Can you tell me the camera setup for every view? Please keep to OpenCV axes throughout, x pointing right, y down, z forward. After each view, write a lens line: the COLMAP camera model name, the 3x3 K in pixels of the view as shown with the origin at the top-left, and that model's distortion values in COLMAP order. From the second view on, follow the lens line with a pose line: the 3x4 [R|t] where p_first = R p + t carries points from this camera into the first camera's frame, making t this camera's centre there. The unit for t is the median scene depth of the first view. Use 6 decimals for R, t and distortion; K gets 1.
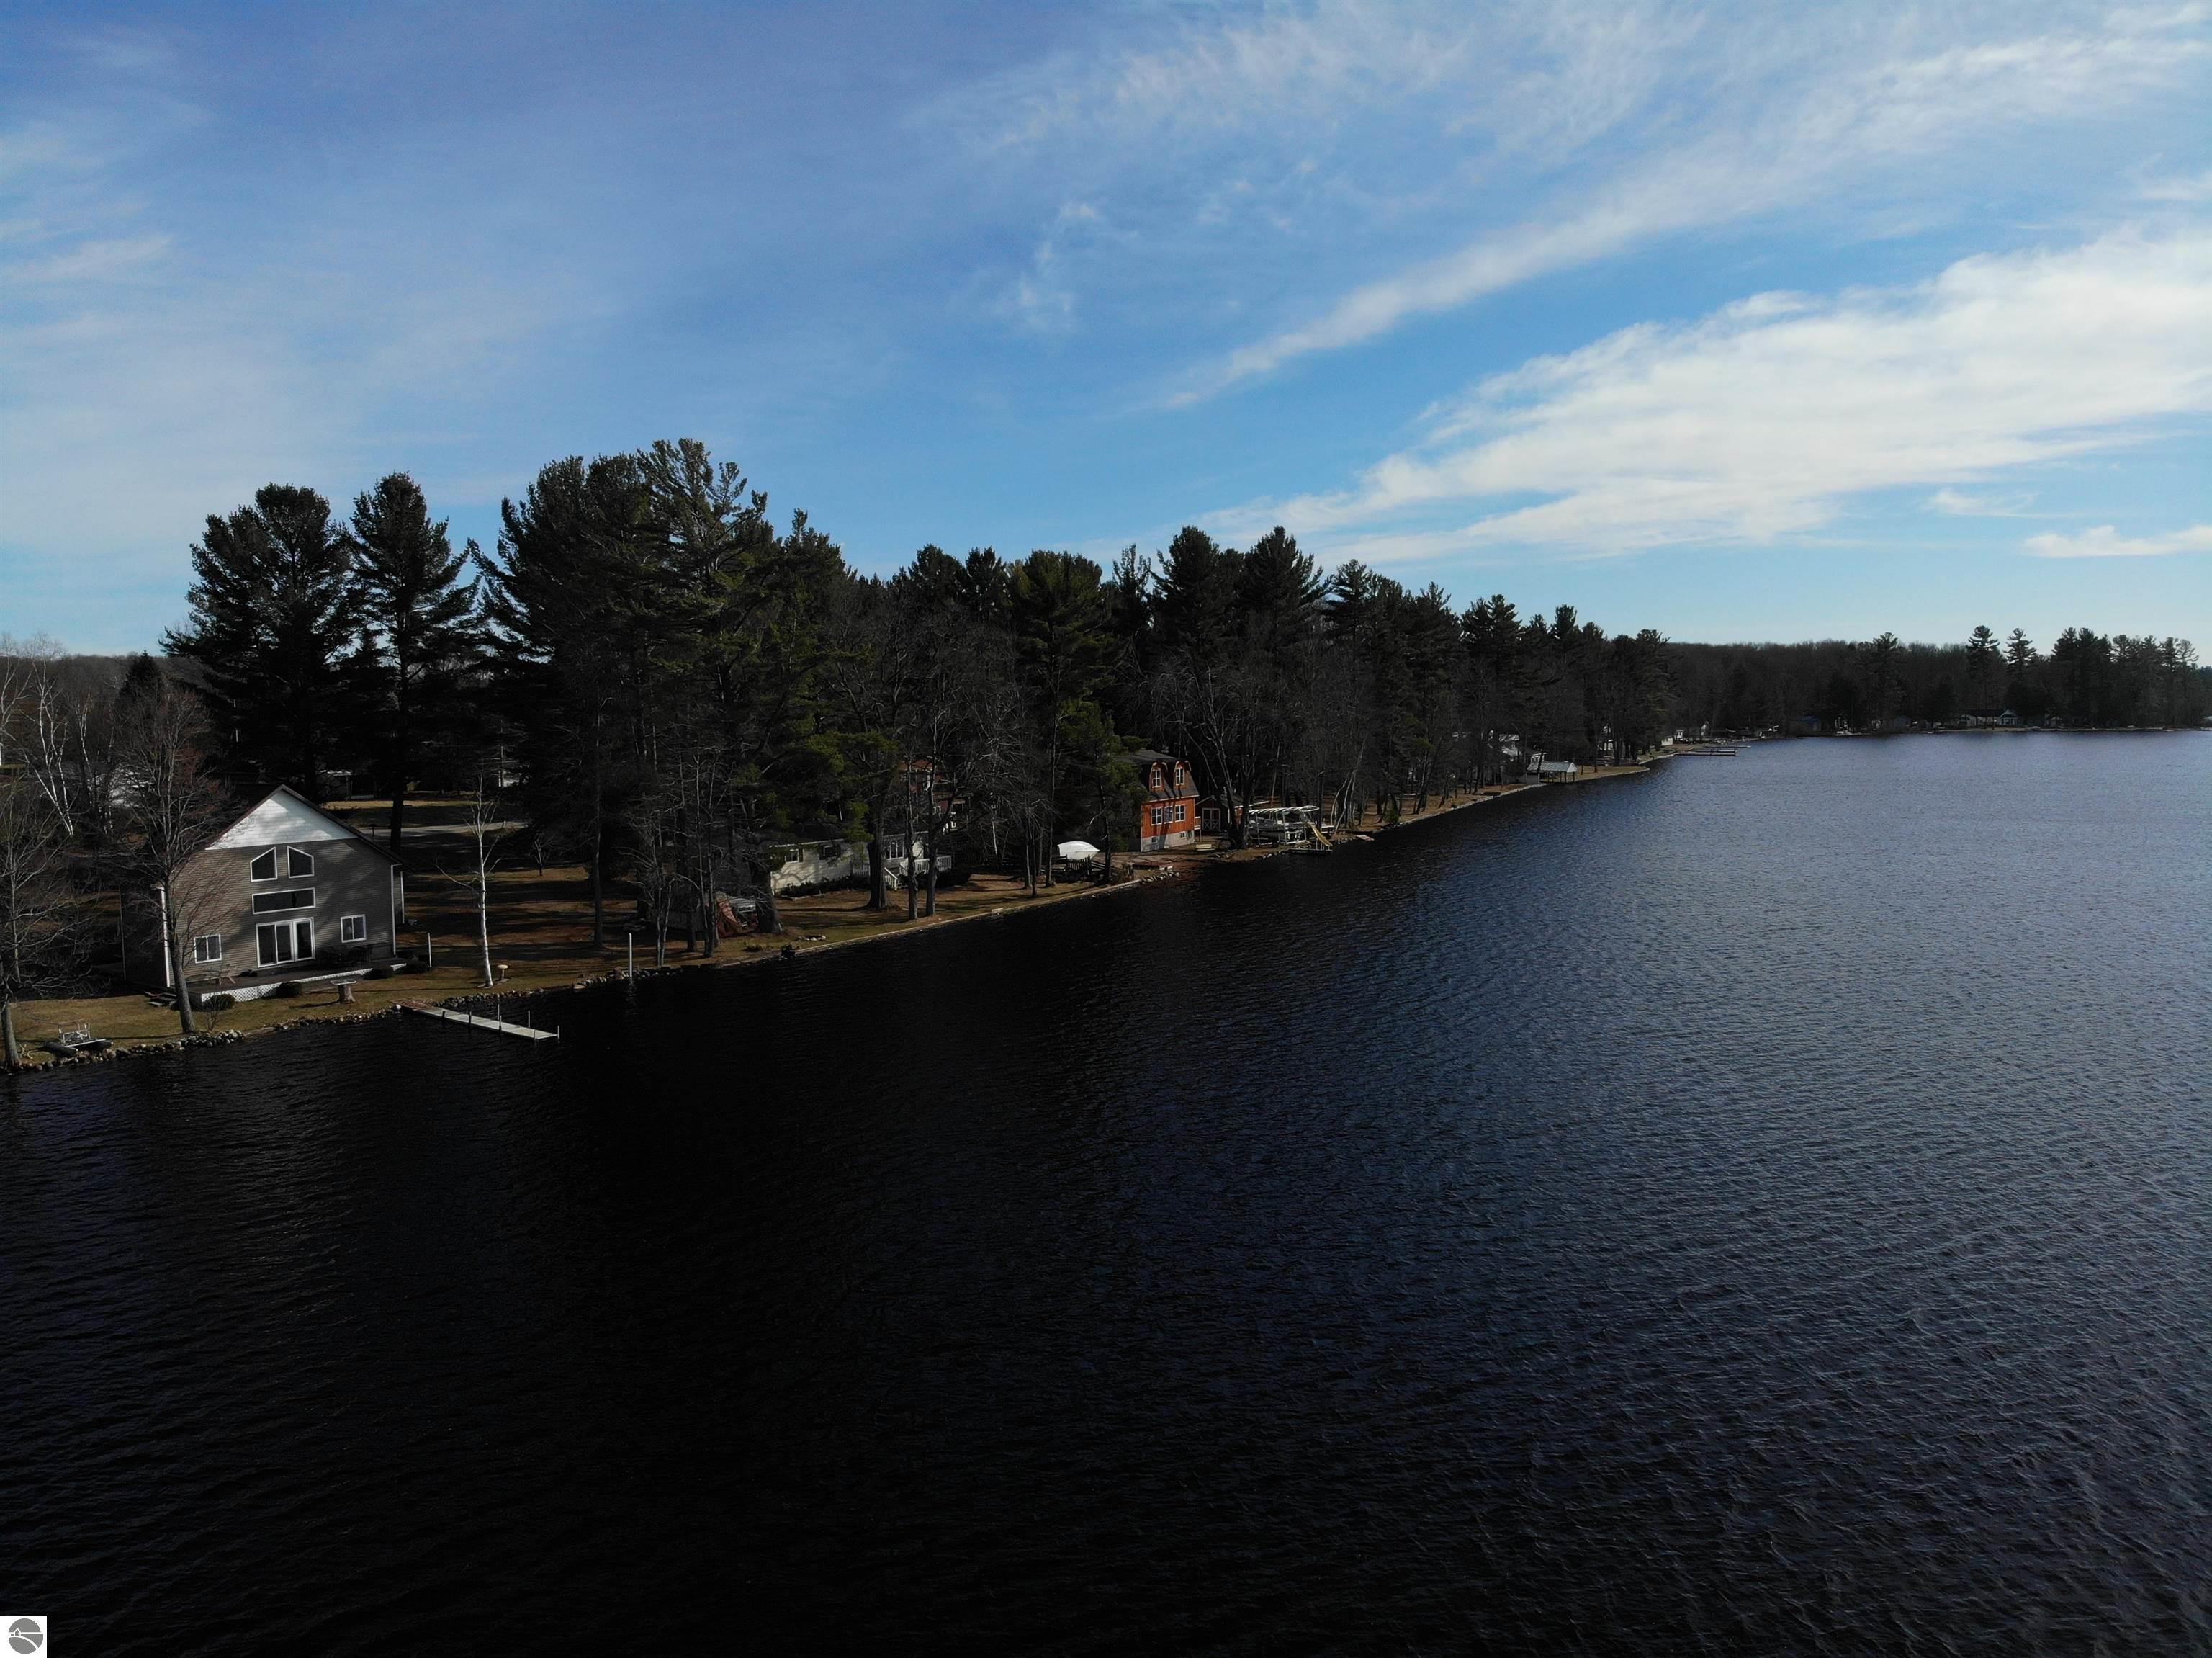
lens RADIAL K [[1544.6, 0, 1106.0], [0, 1544.6, 829.0], [0, 0, 1]] dist [0.136160, -0.286525]
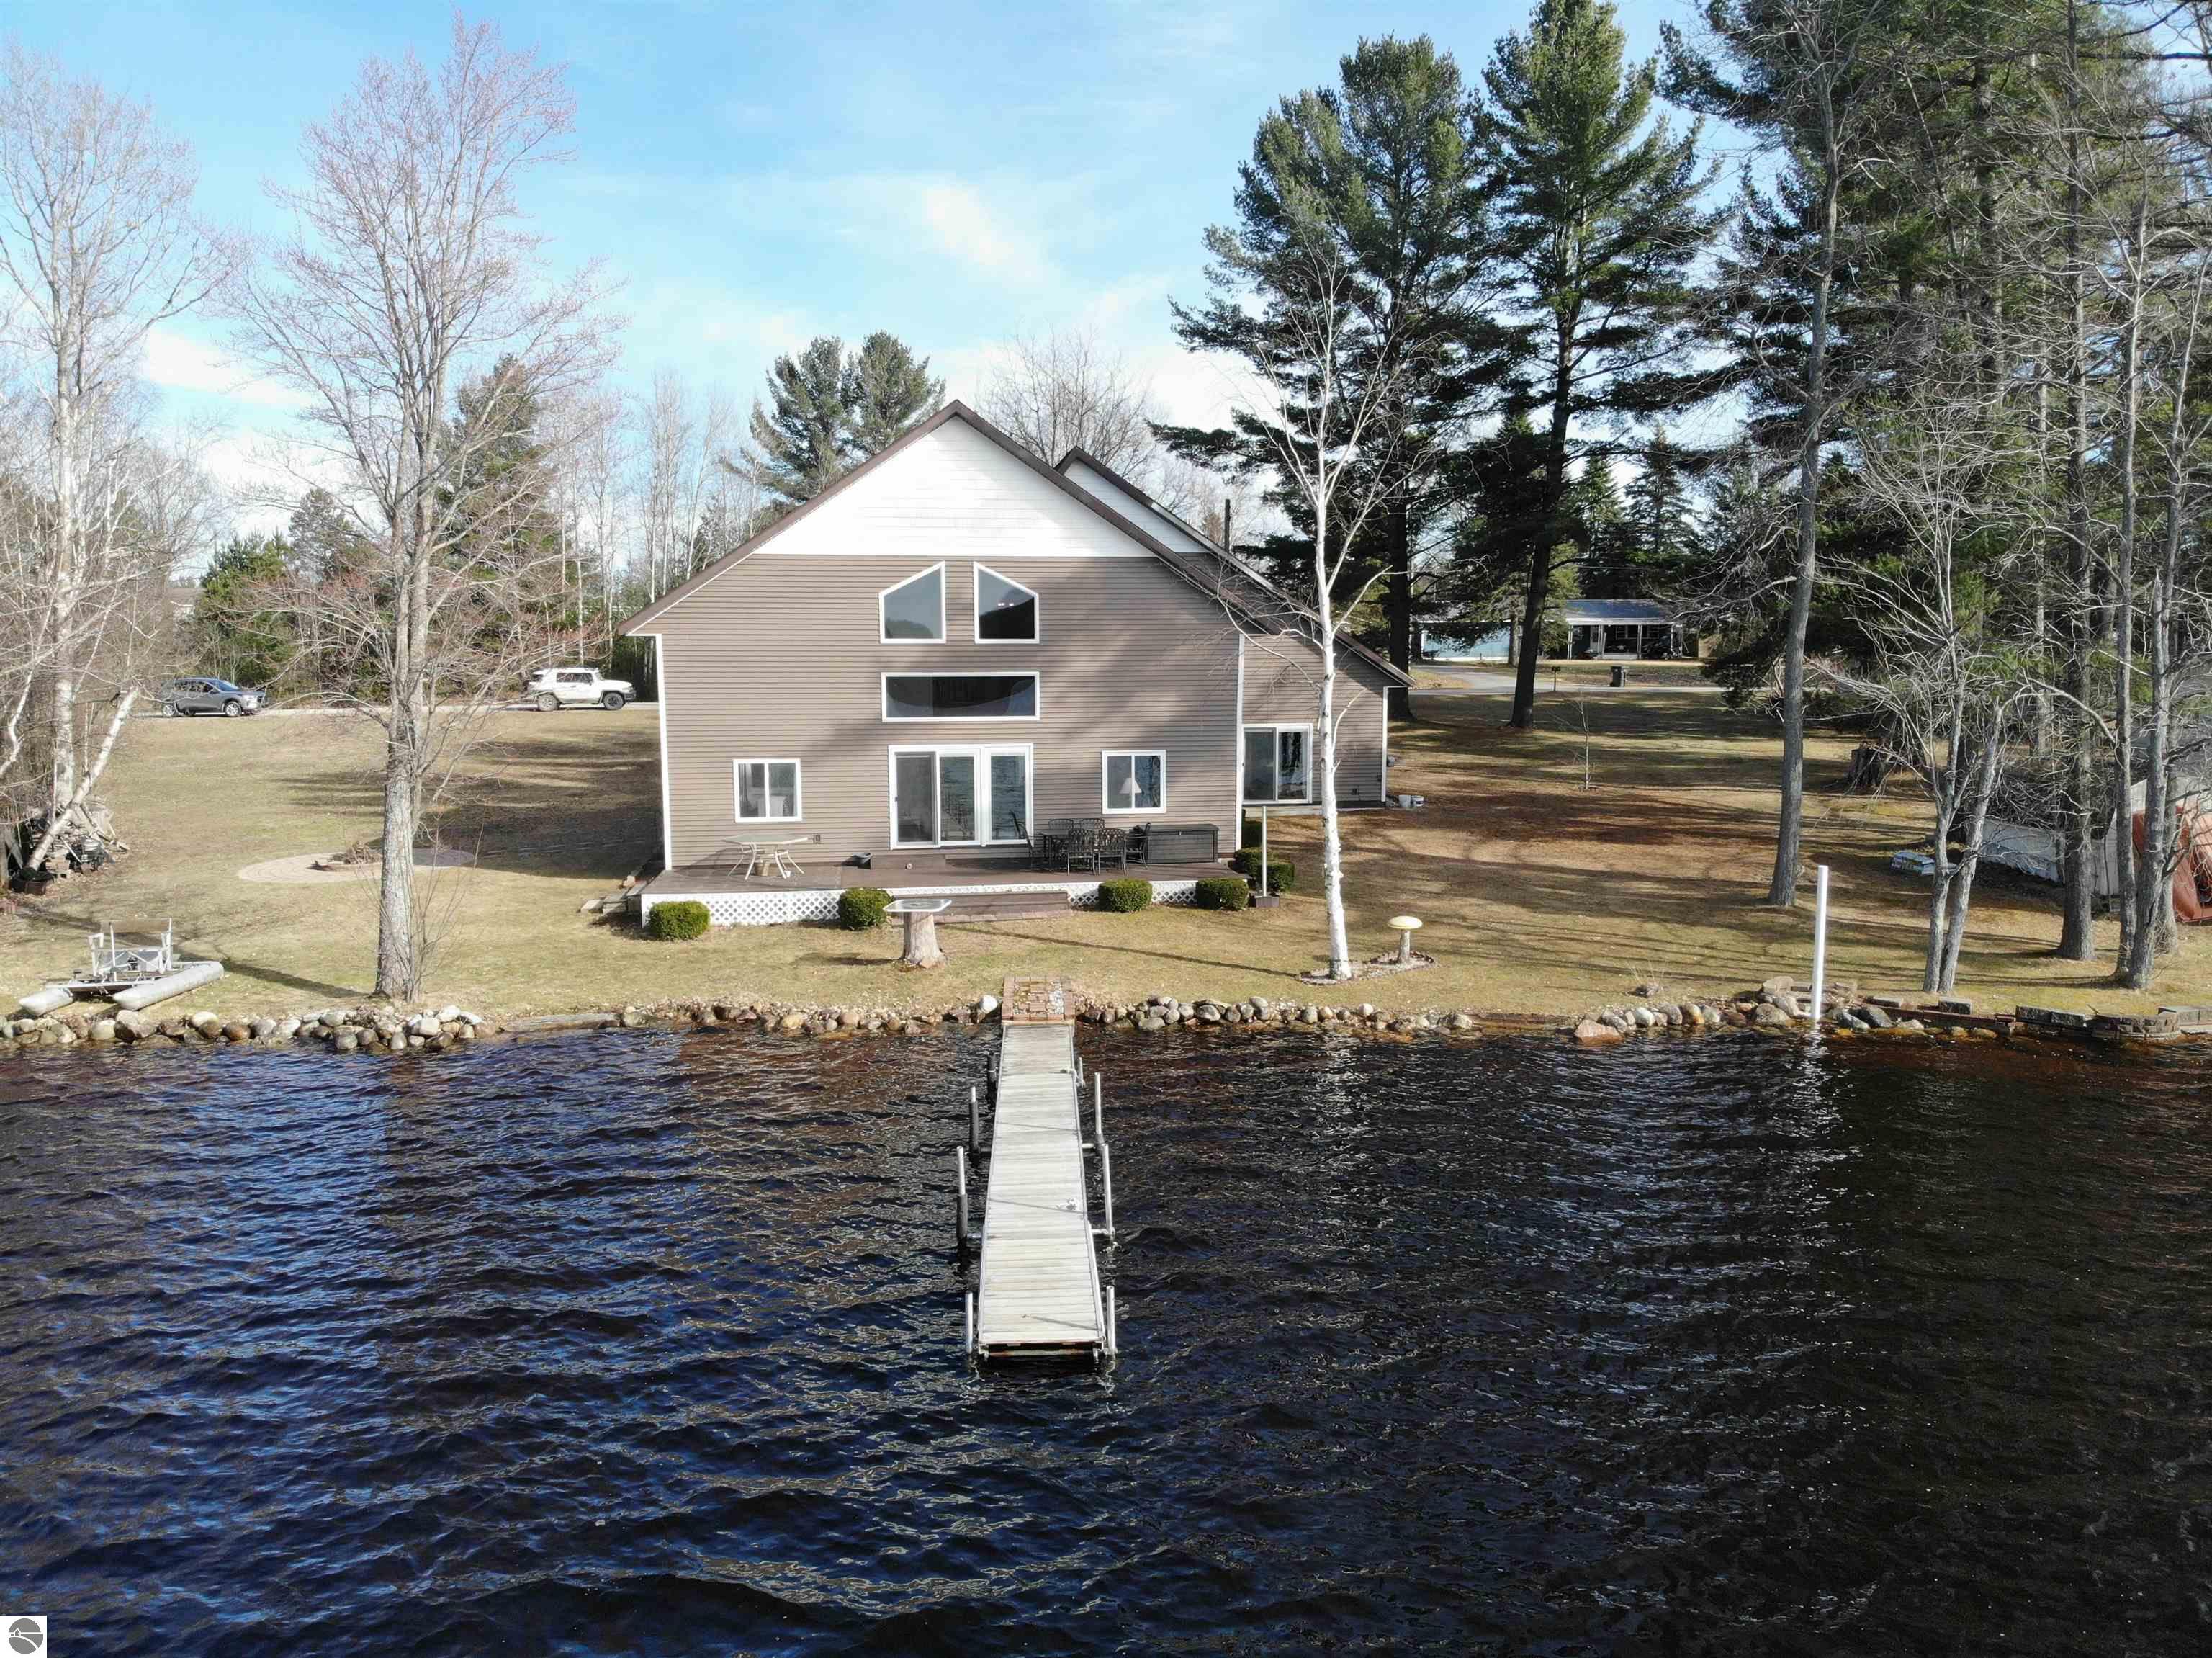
lens RADIAL K [[1544.6, 0, 1106.0], [0, 1544.6, 829.0], [0, 0, 1]] dist [0.136160, -0.286525]
pose [[0.655976, 0.086464, -0.749813, -0.183346], [-0.055223, 0.996252, 0.066570, 0.049728], [0.752759, -0.002261, 0.658292, 0.734489]]
